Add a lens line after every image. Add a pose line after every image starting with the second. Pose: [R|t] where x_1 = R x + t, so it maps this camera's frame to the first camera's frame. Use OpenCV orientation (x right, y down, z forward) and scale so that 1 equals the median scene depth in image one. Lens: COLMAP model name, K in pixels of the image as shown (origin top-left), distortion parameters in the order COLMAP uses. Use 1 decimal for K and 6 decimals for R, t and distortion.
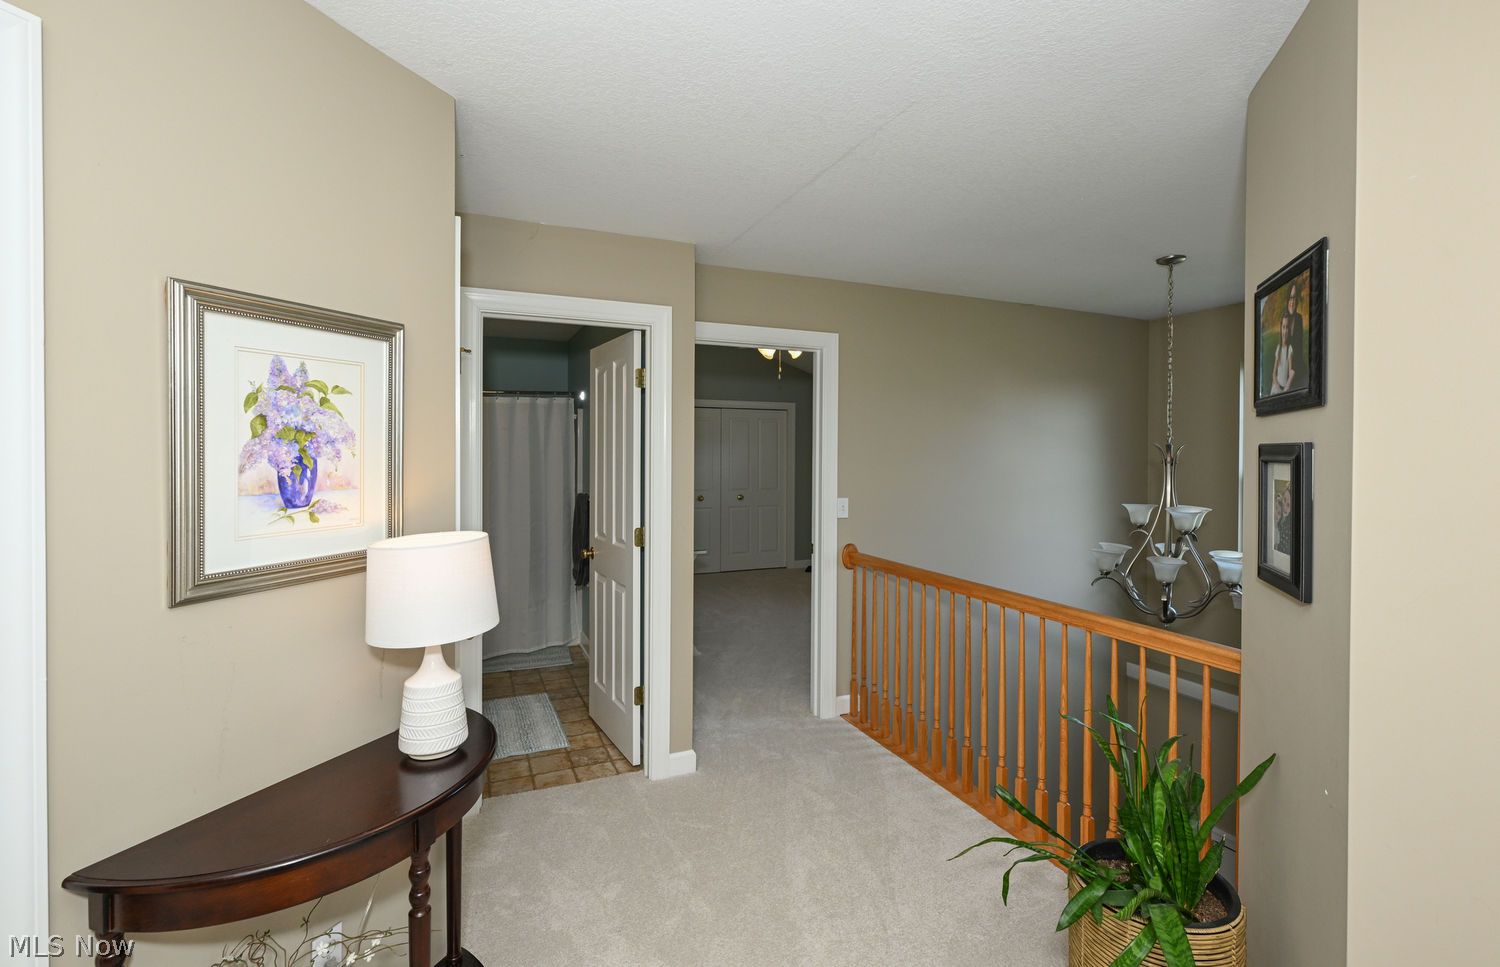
lens RADIAL K [[679.1, 0, 749.1], [0, 679.1, 467.3], [0, 0, 1]] dist [-0.000264, -0.000007]
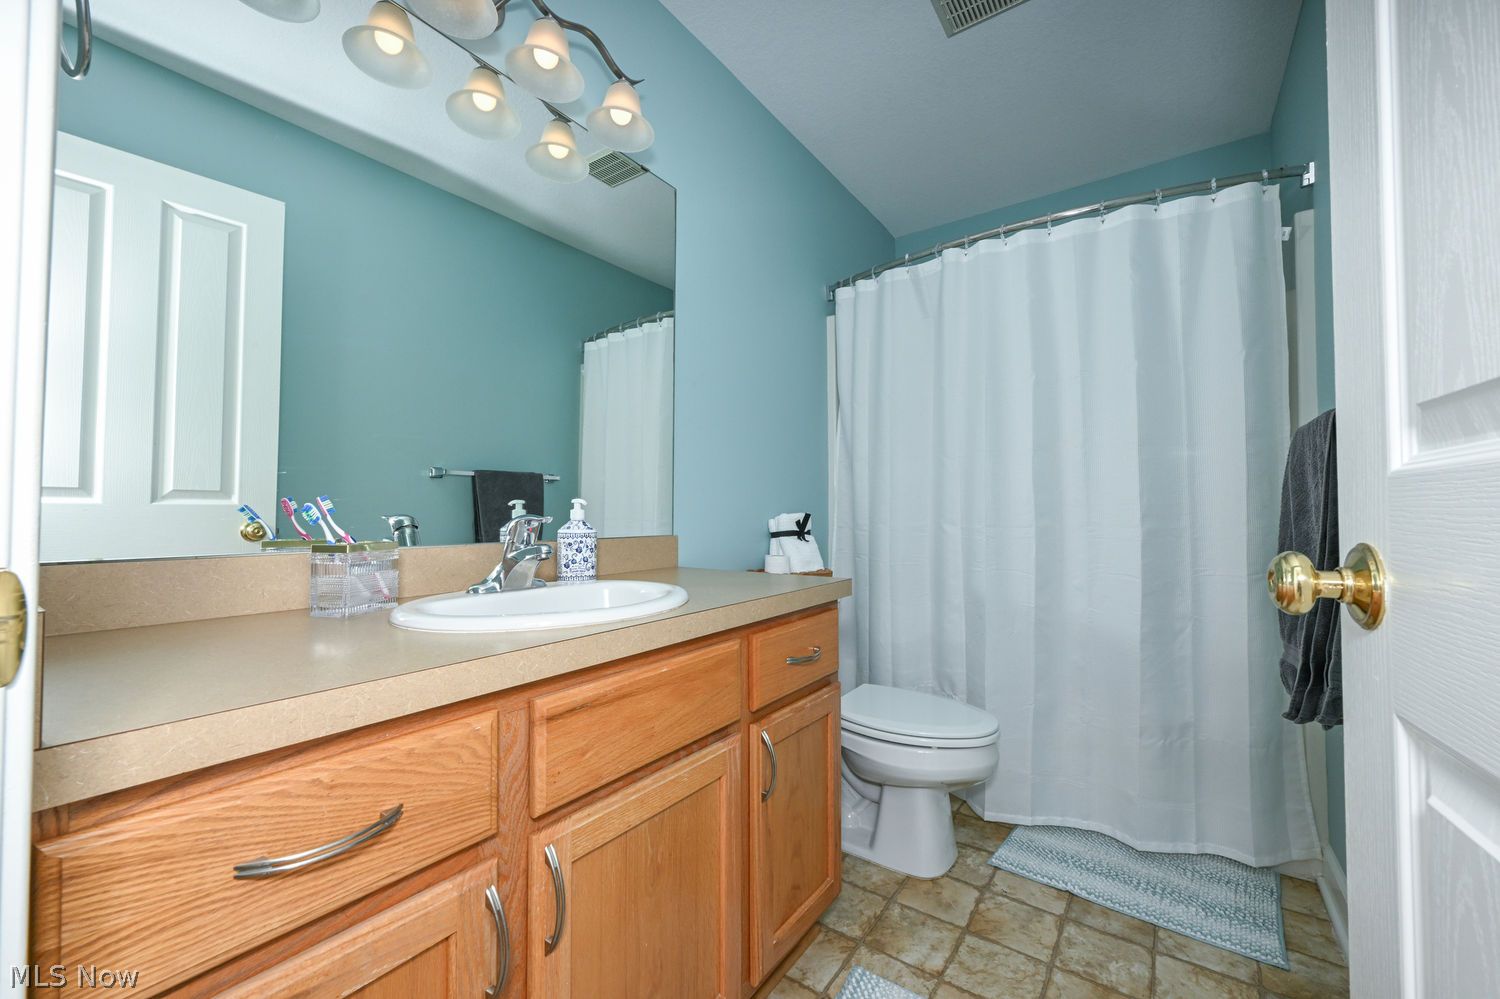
lens RADIAL K [[612.4, 0, 742.0], [0, 612.4, 499.7], [0, 0, 1]] dist [0.000879, 0.000050]
pose [[0.529720, -0.025481, -0.847789, -0.140722], [-0.010431, 0.999277, -0.036551, 0.084682], [0.848108, 0.028205, 0.529072, 0.605036]]
